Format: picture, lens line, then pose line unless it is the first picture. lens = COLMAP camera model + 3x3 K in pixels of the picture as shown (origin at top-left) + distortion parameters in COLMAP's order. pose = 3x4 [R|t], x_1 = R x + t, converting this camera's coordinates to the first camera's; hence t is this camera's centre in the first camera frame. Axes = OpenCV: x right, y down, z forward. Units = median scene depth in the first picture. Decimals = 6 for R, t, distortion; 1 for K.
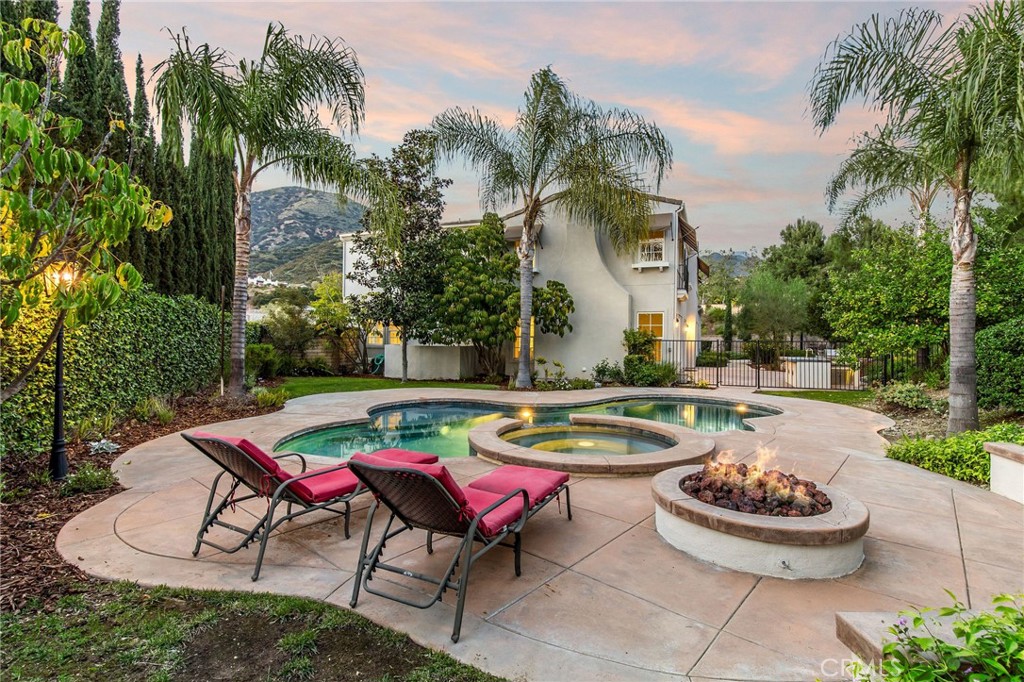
lens RADIAL K [[484.5, 0, 512.9], [0, 484.5, 342.7], [0, 0, 1]] dist [0.005552, 0.000205]
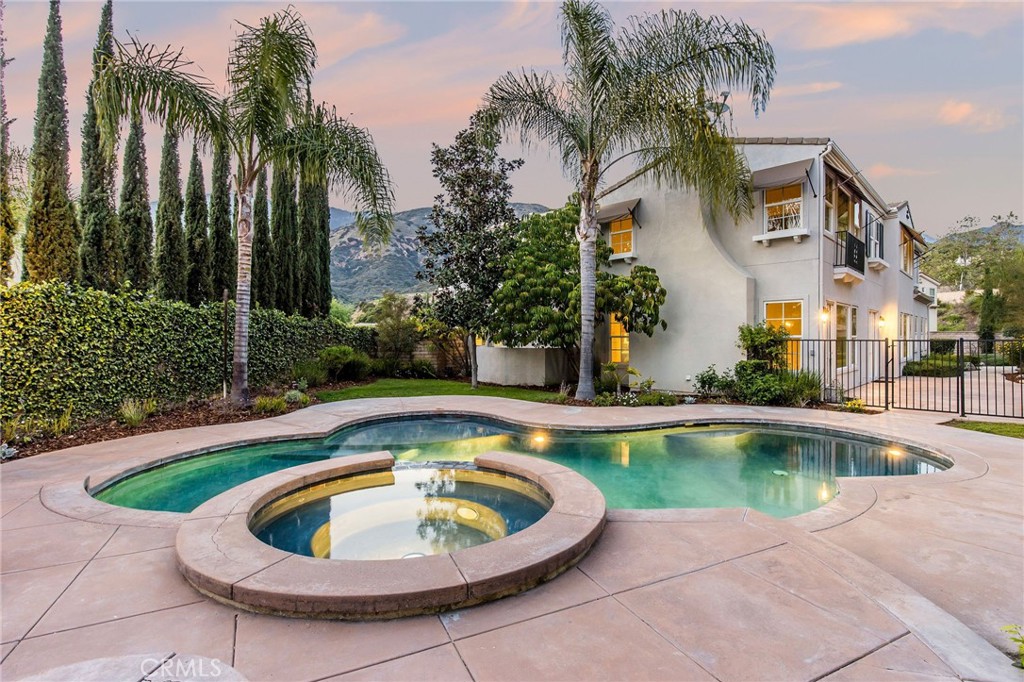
lens RADIAL K [[485.2, 0, 512.2], [0, 485.2, 339.4], [0, 0, 1]] dist [0.001145, 0.000054]
pose [[0.918959, -0.008584, -0.394260, 0.202088], [0.005391, 0.999943, -0.009205, -0.001171], [0.394316, 0.006333, 0.918953, 0.184735]]
